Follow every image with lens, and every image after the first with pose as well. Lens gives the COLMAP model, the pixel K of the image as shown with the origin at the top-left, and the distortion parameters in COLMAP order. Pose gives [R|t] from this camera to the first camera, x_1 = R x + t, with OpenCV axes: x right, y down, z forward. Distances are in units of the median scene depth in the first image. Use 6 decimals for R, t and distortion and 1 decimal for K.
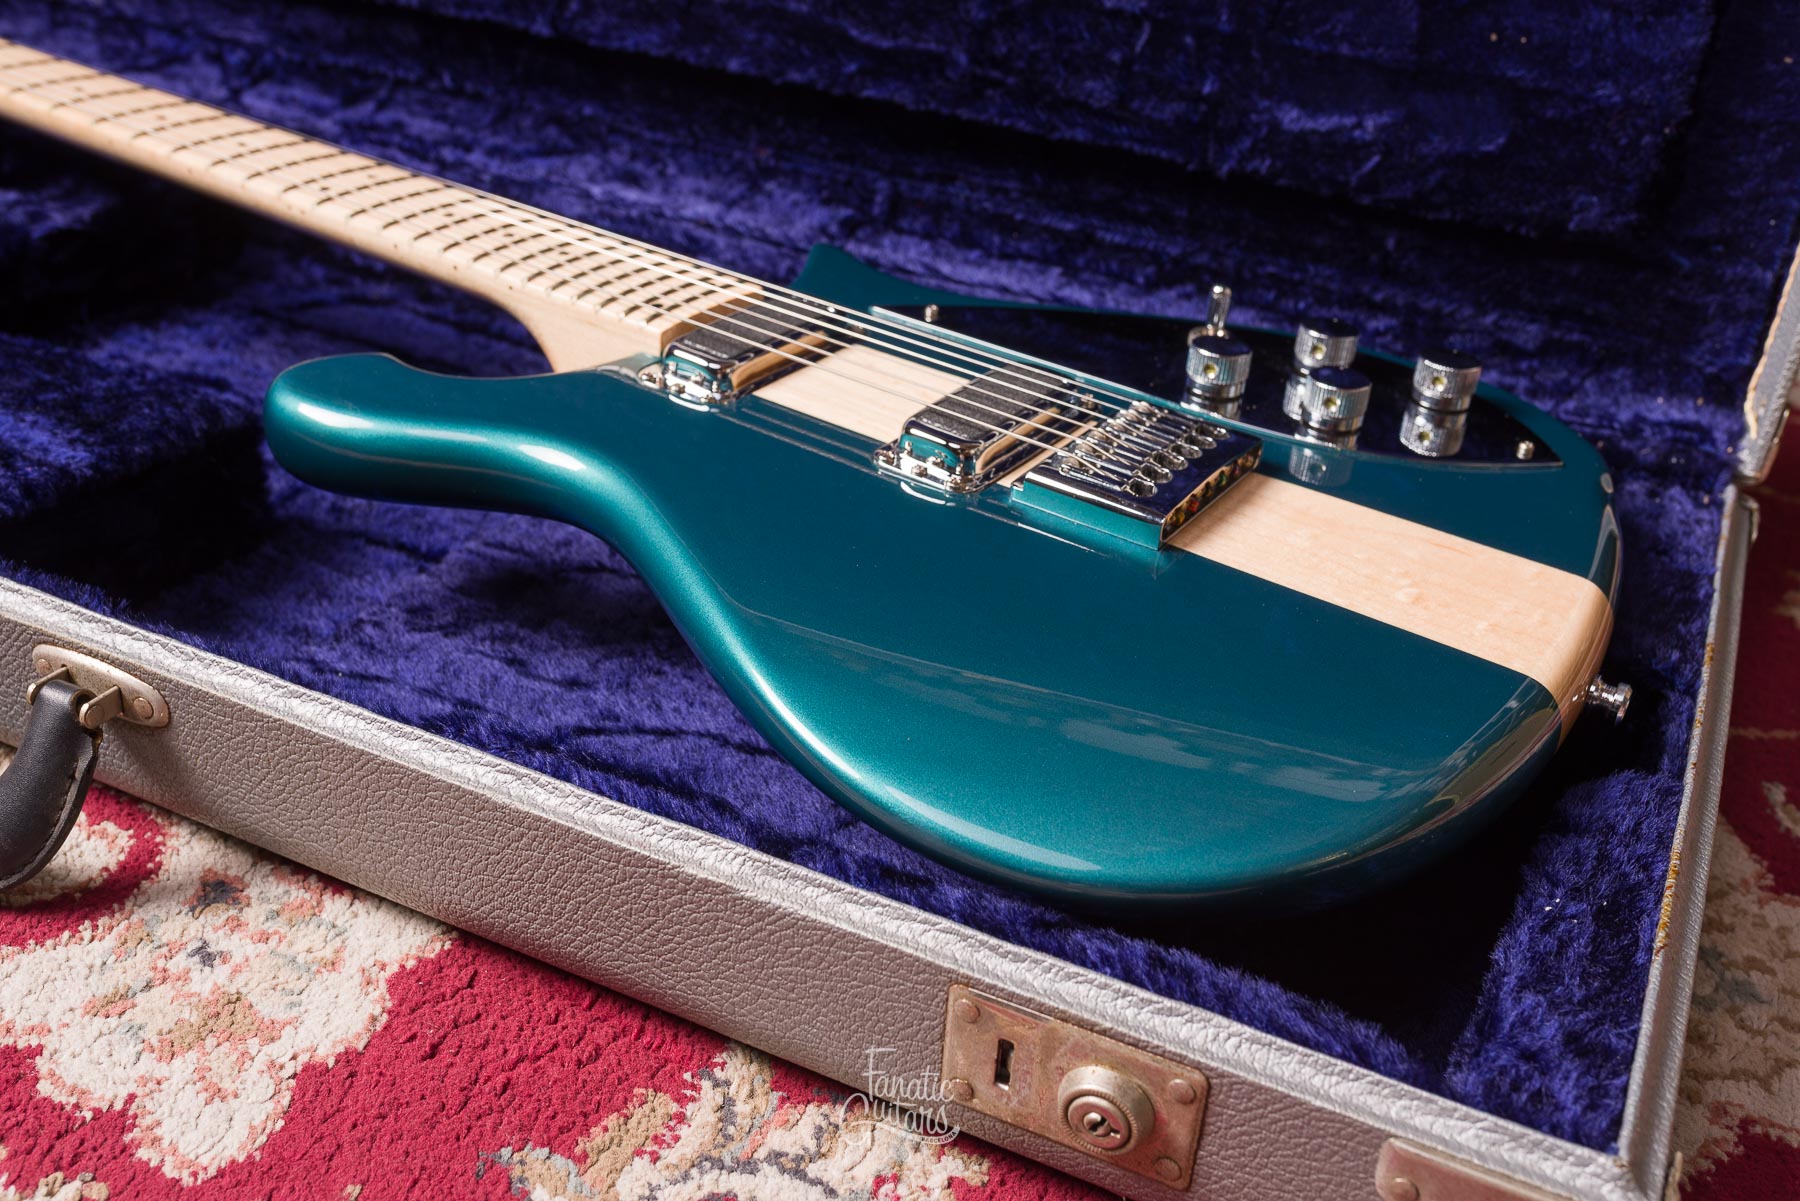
lens RADIAL K [[1767.5, 0, 896.2], [0, 1767.5, 598.5], [0, 0, 1]] dist [-0.002367, 0.000080]
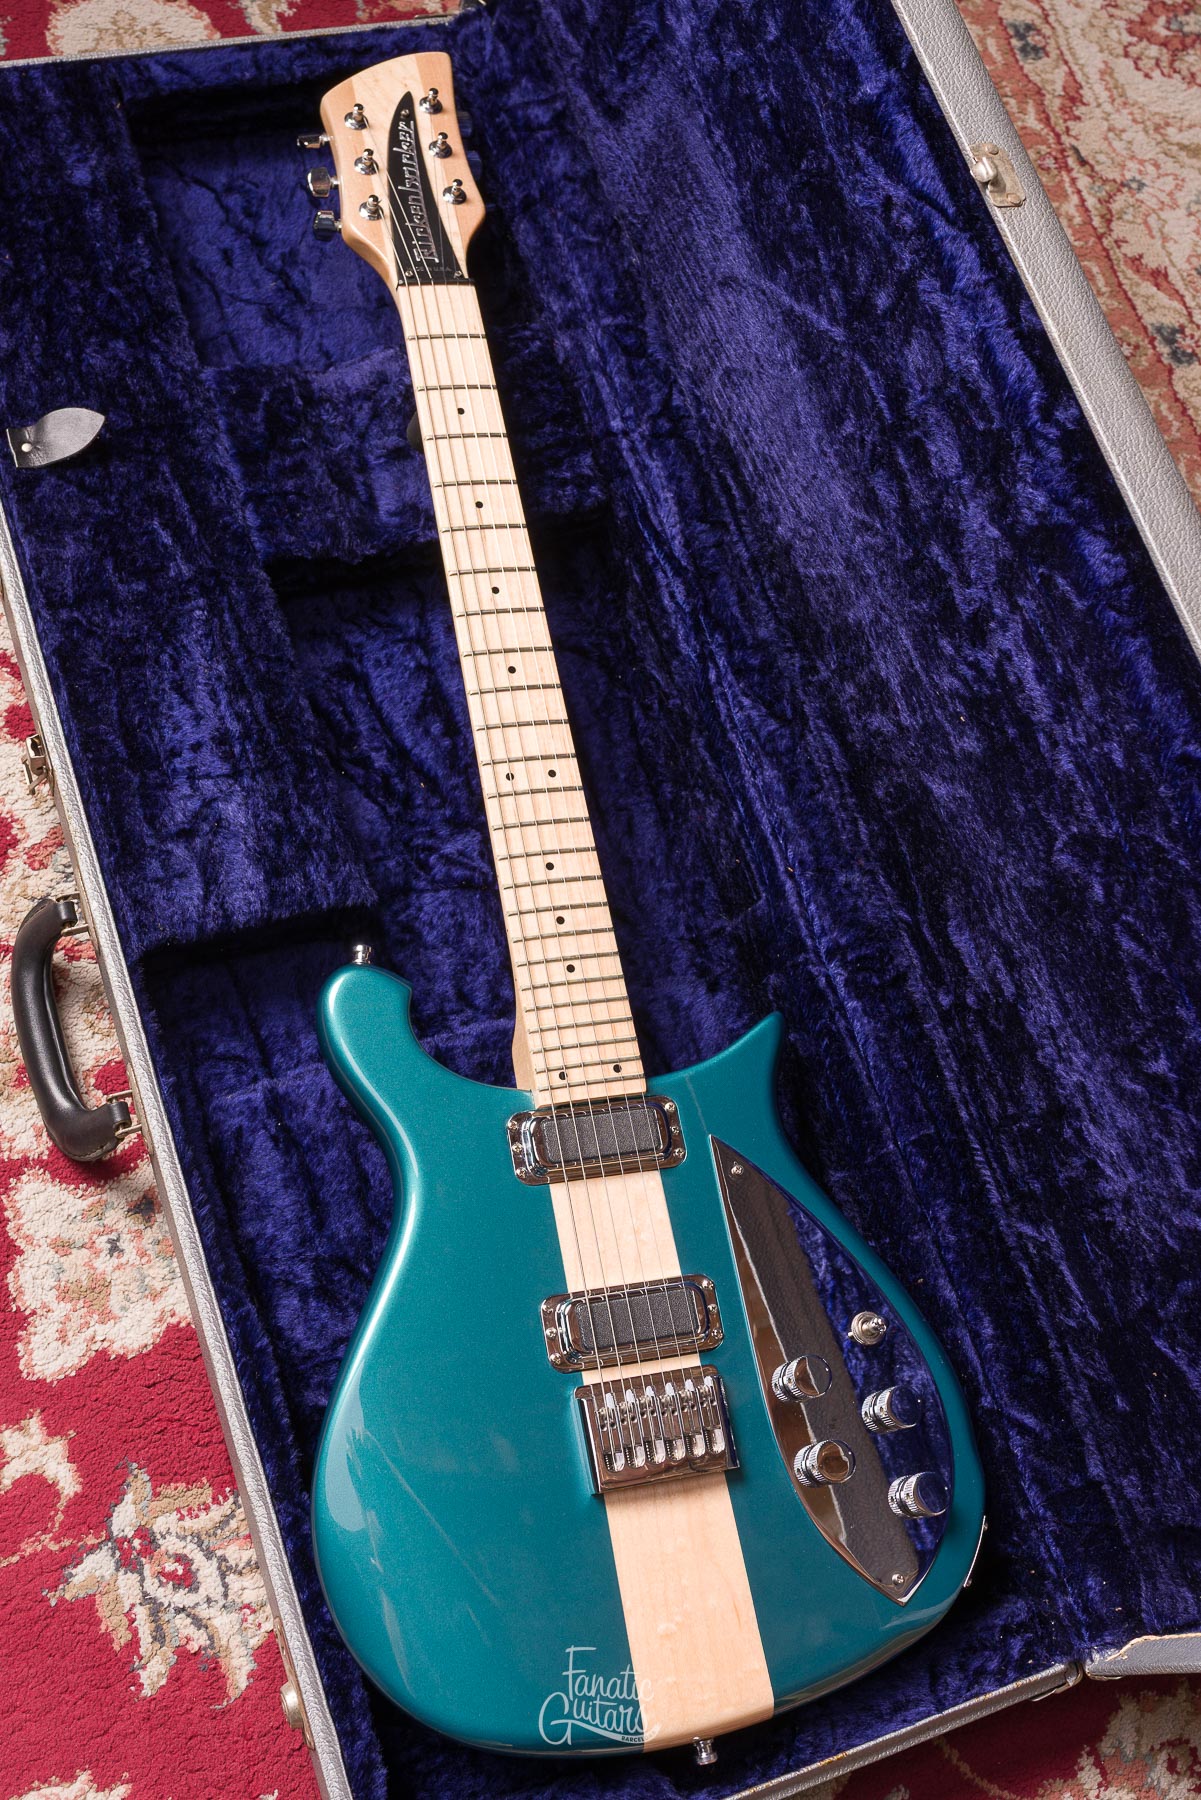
lens RADIAL K [[1992.7, 0, 533.0], [0, 1992.7, 870.6], [0, 0, 1]] dist [-0.006429, 0.016956]
pose [[0.691307, 0.695316, -0.196543, 0.077189], [-0.491992, 0.652176, 0.576724, -1.653649], [0.529186, -0.301996, 0.792944, -0.395806]]
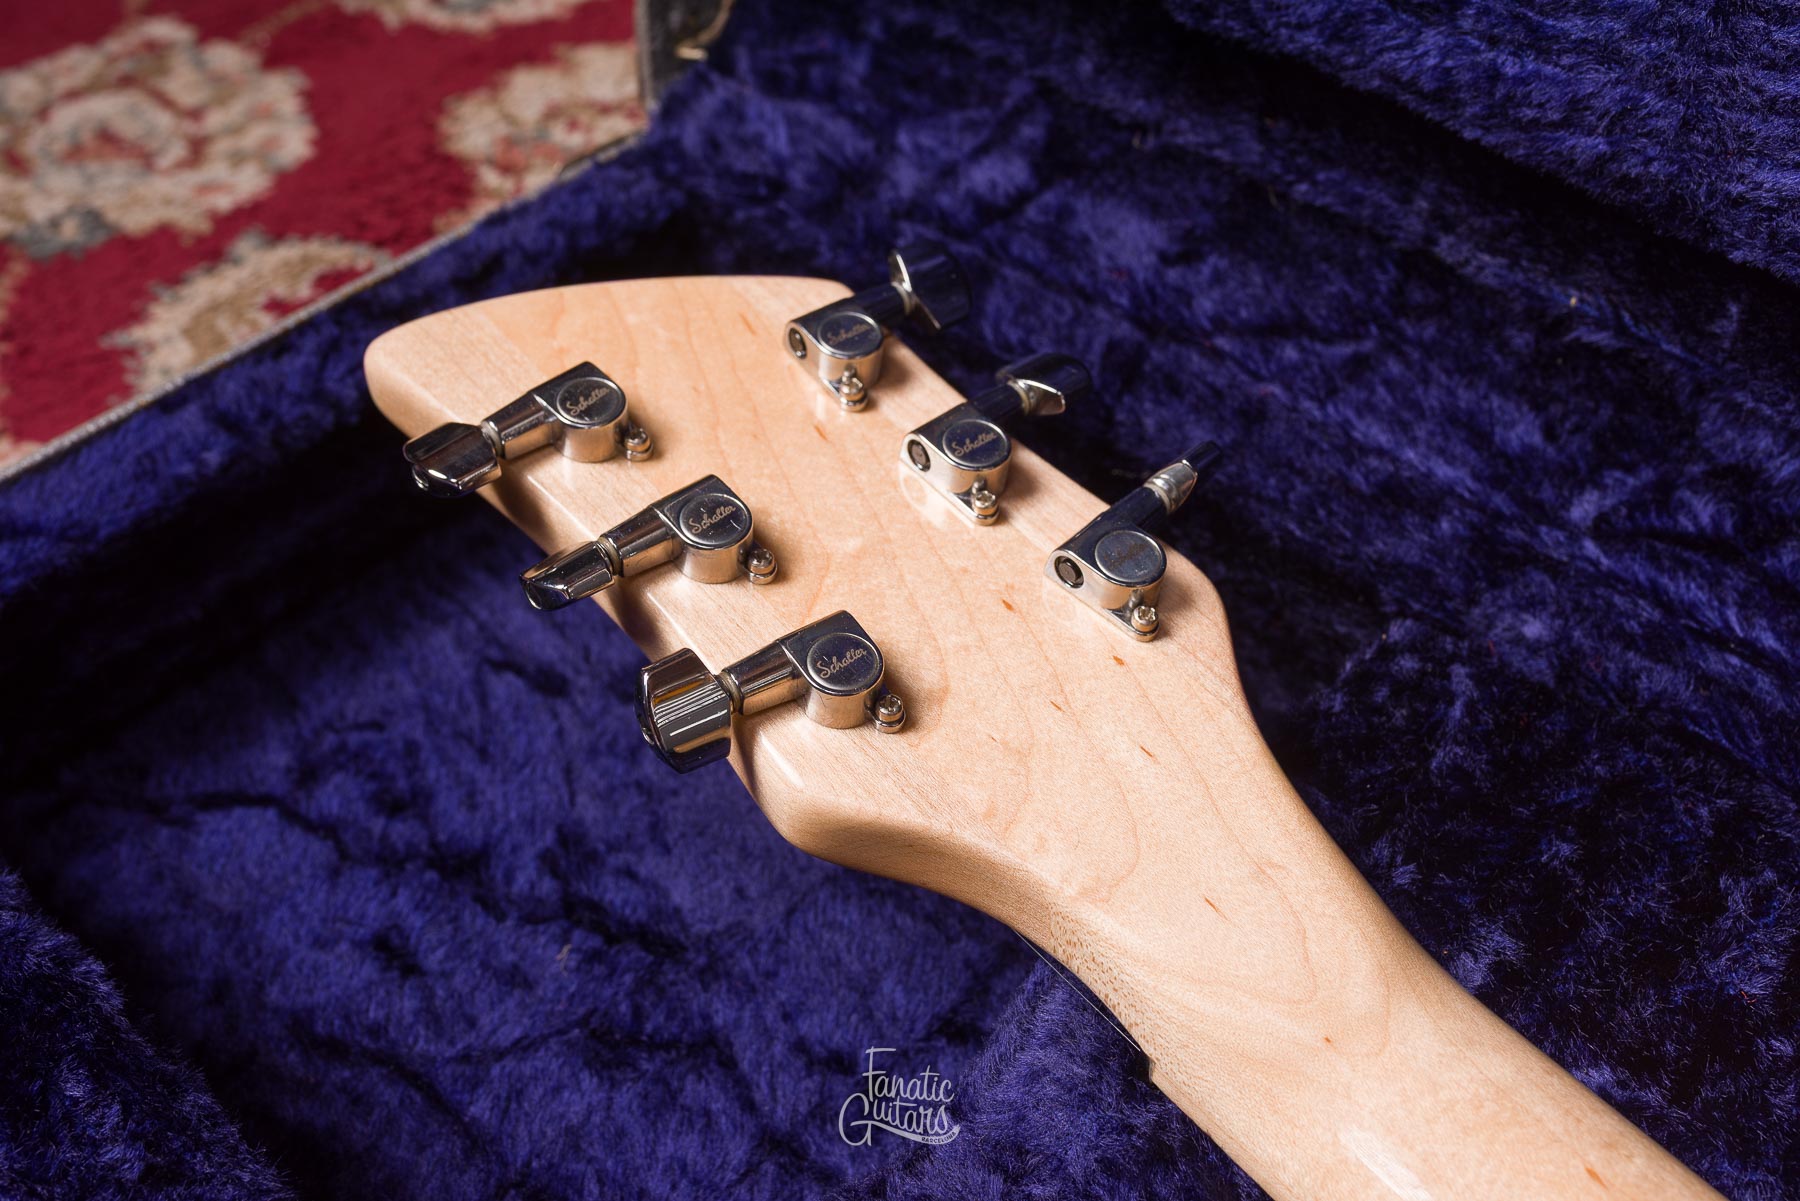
lens RADIAL K [[1817.7, 0, 896.2], [0, 1817.7, 597.1], [0, 0, 1]] dist [0.003927, -0.004978]
pose [[0.953987, 0.159530, -0.253886, -0.993859], [-0.090475, 0.960404, 0.263510, -0.760684], [0.285871, -0.228415, 0.930647, 1.231102]]
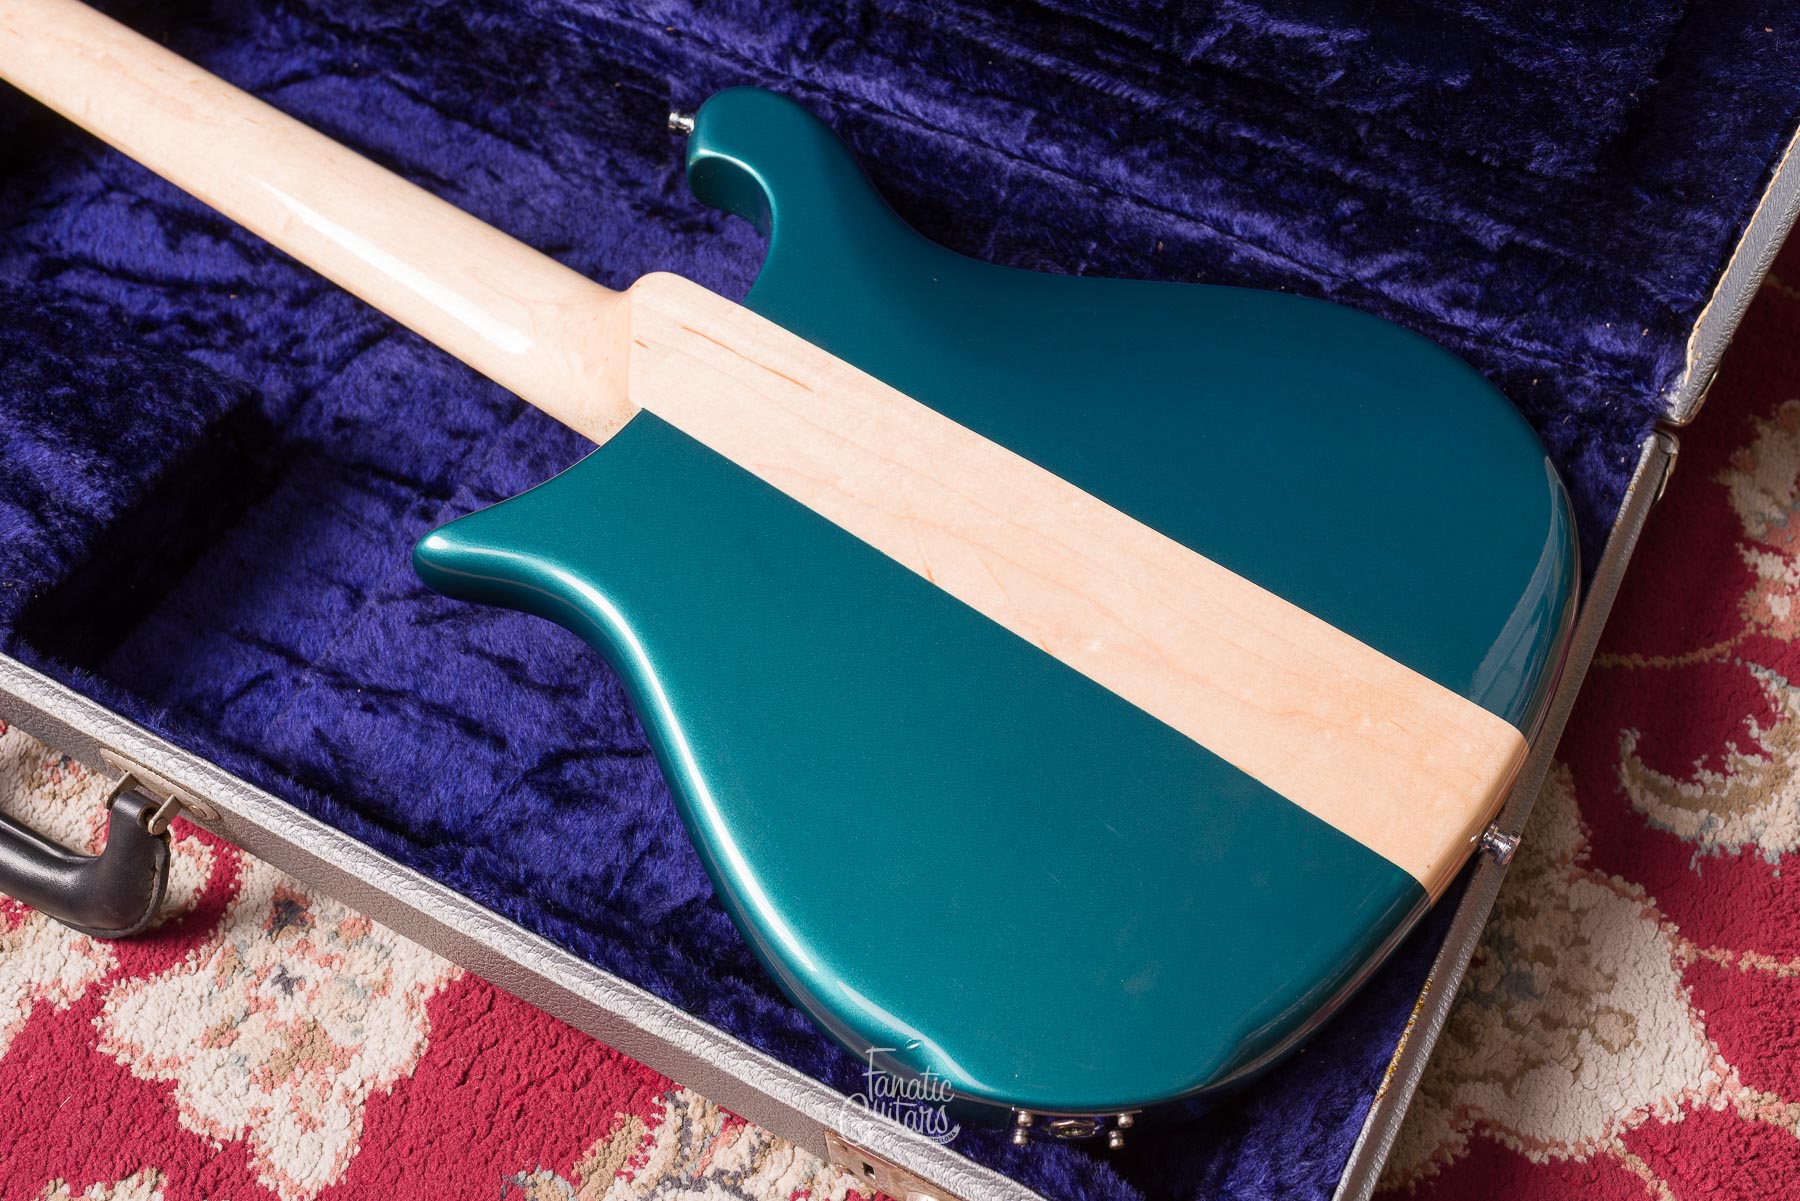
lens RADIAL K [[1840.1, 0, 945.4], [0, 1840.1, 637.6], [0, 0, 1]] dist [0.001181, -0.009669]
pose [[0.997444, 0.001040, -0.071441, 0.194207], [0.032044, 0.887185, 0.460300, -0.656918], [0.063860, -0.461413, 0.884884, -0.041905]]
